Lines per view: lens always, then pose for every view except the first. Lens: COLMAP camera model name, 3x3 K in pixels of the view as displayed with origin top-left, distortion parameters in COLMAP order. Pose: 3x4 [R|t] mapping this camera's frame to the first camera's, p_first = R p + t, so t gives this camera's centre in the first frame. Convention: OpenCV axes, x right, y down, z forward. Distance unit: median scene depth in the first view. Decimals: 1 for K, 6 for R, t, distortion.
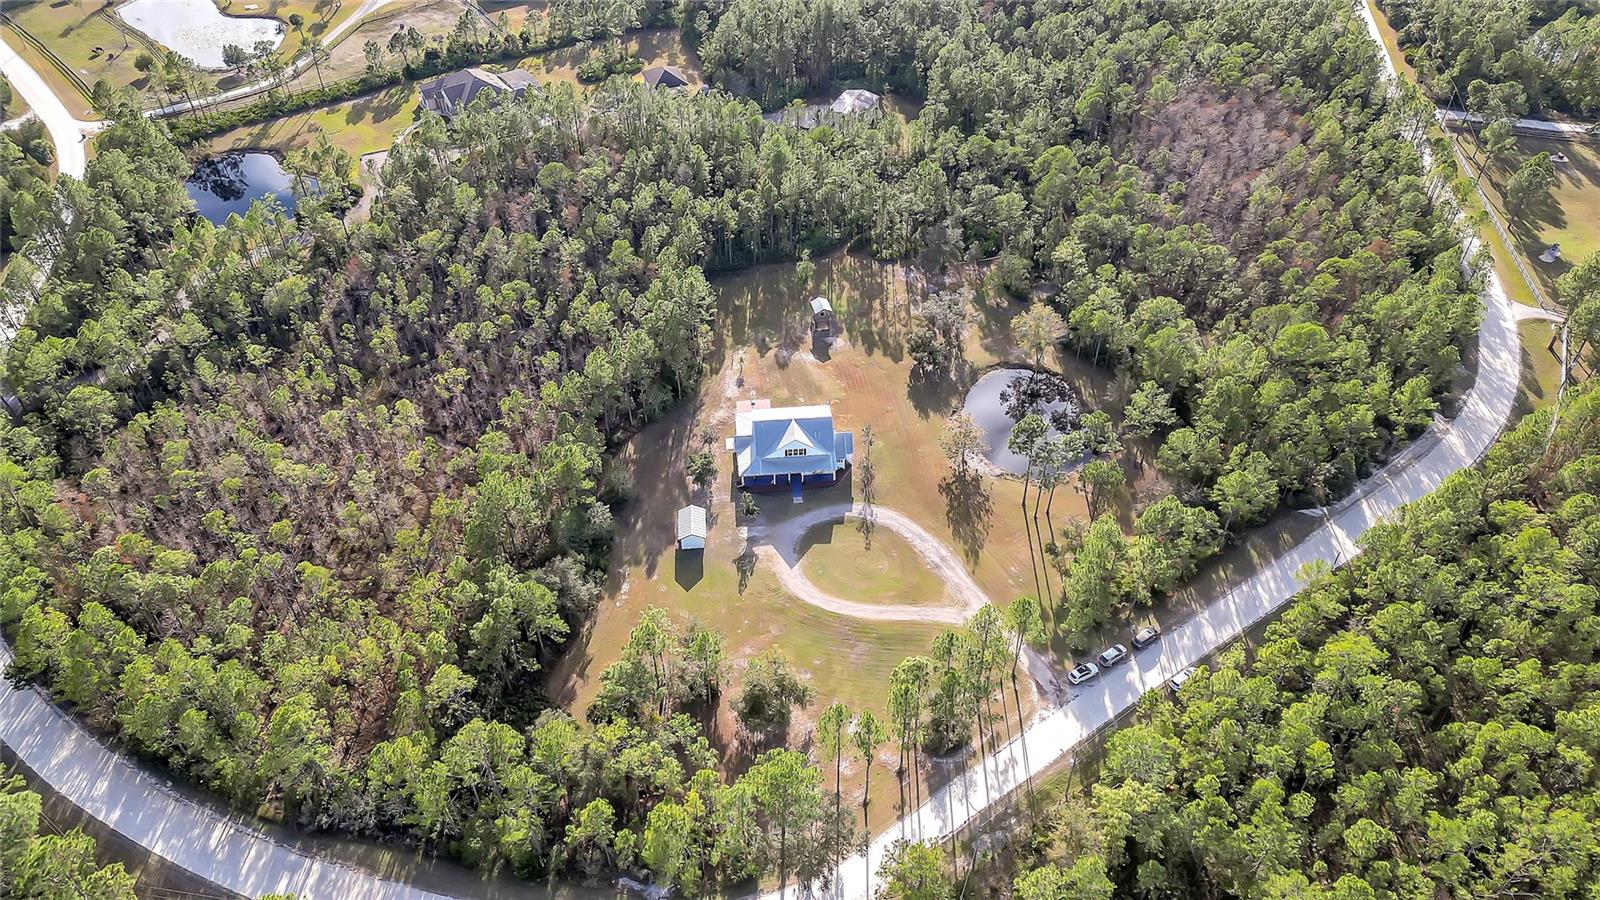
lens RADIAL K [[1145.0, 0, 795.8], [0, 1145.0, 458.9], [0, 0, 1]] dist [0.070731, -0.071397]
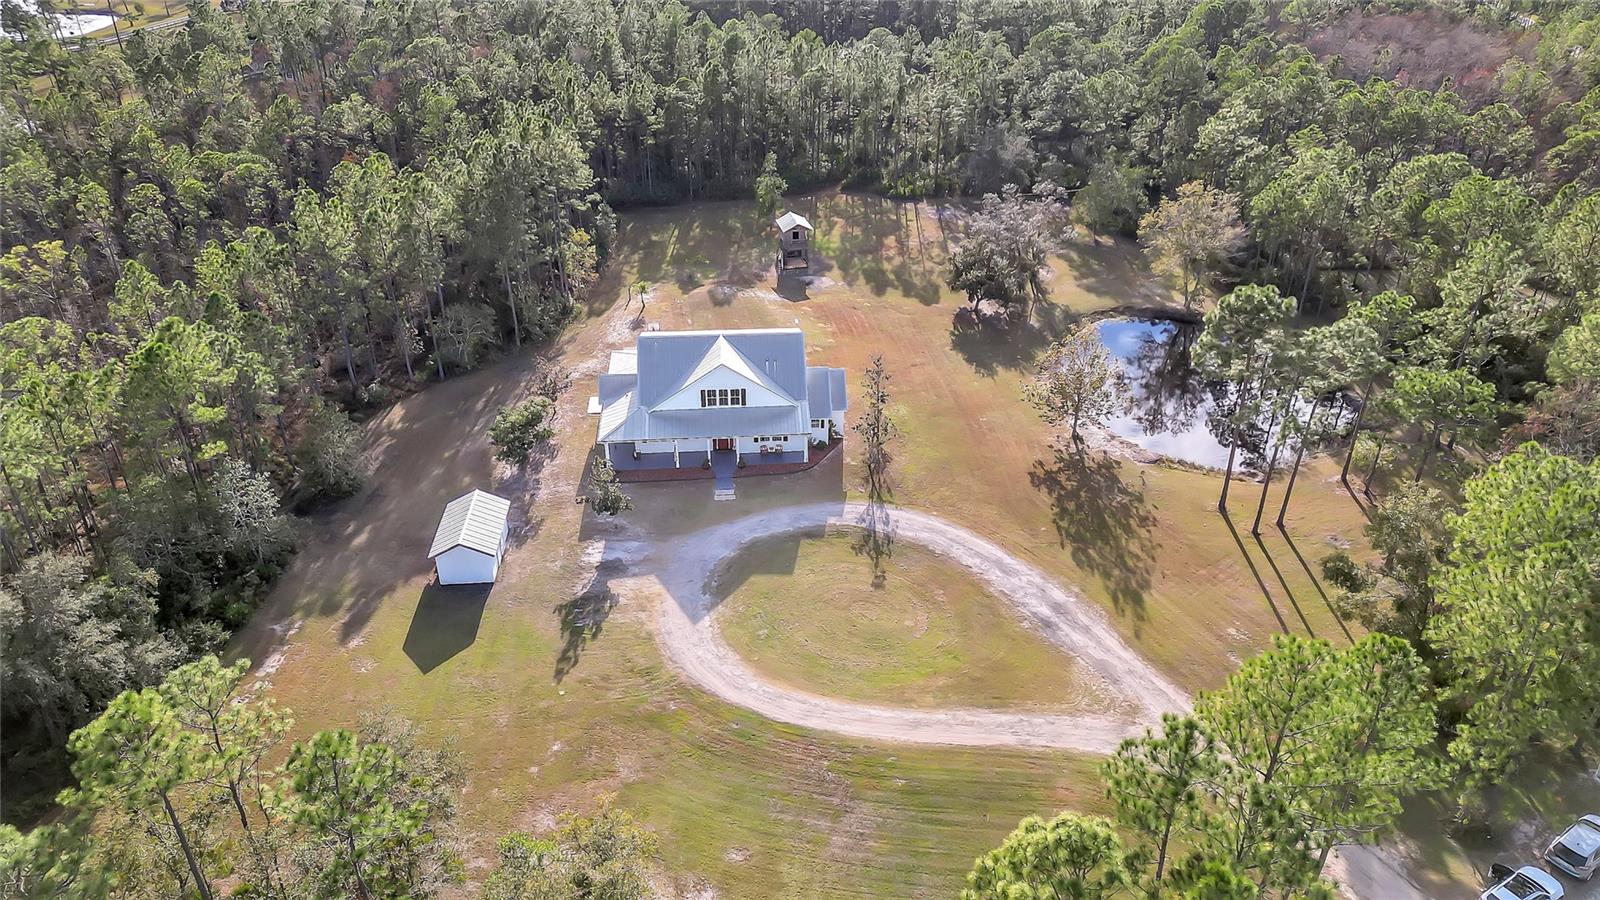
lens RADIAL K [[1145.0, 0, 796.9], [0, 1145.0, 433.8], [0, 0, 1]] dist [0.070731, -0.071397]
pose [[0.999934, 0.009649, -0.006200, 0.032640], [-0.010769, 0.975883, -0.218030, 0.109175], [0.003946, 0.218083, 0.975922, 0.536846]]
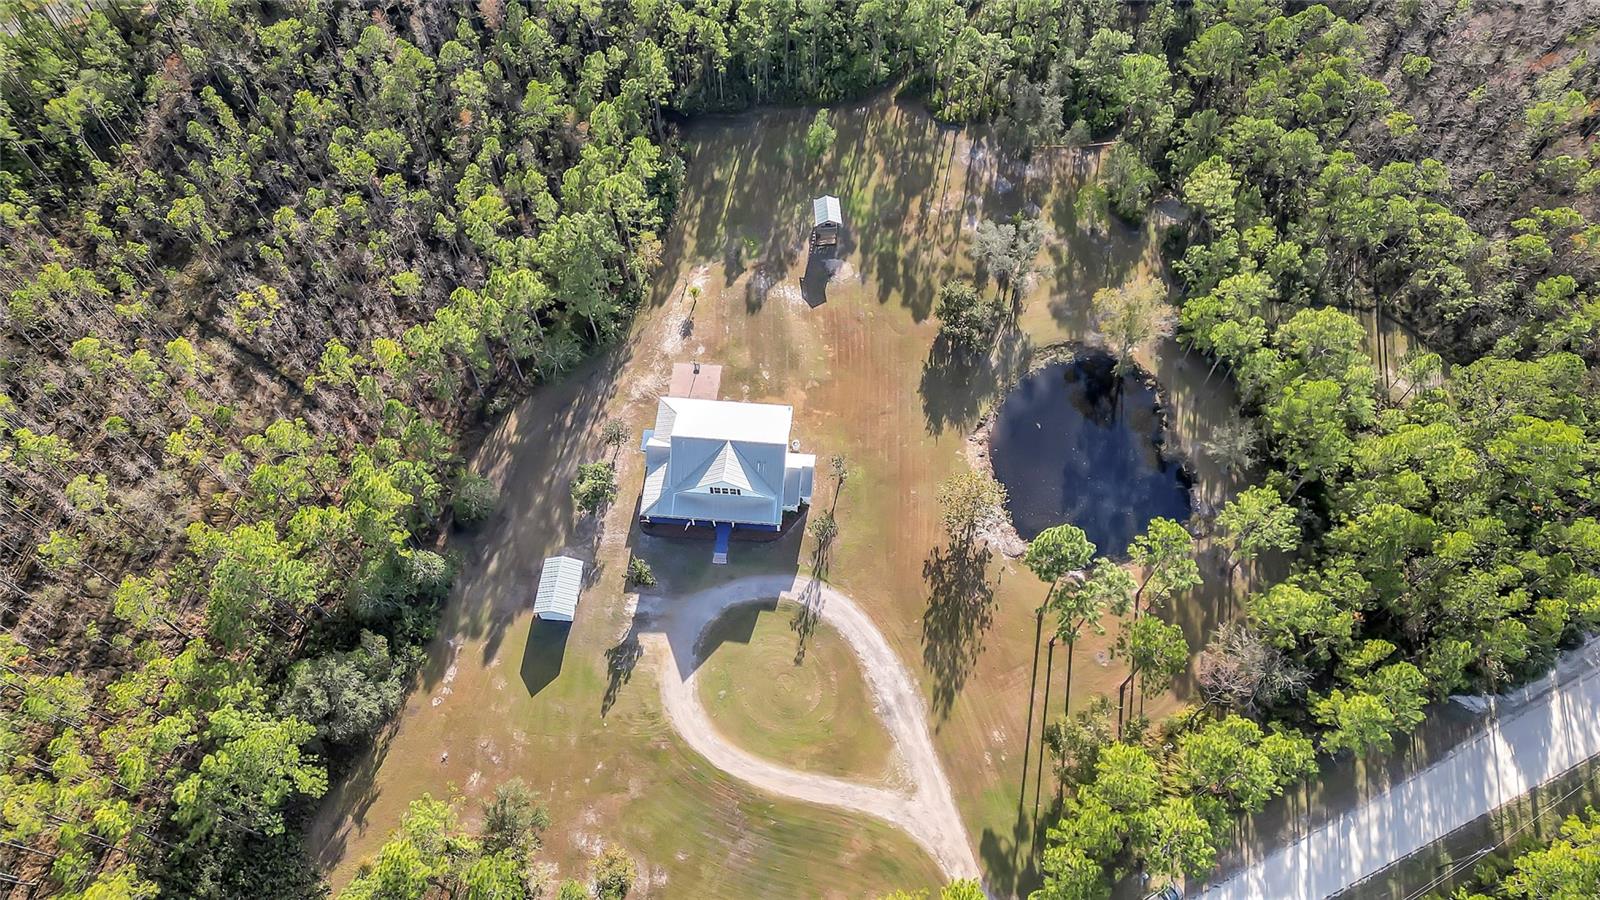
lens RADIAL K [[1145.0, 0, 790.4], [0, 1145.0, 459.1], [0, 0, 1]] dist [0.070731, -0.071397]
pose [[0.985401, 0.150522, -0.079551, 0.089617], [-0.116917, 0.937948, 0.326473, -0.250787], [0.123757, -0.312406, 0.941853, 0.353749]]
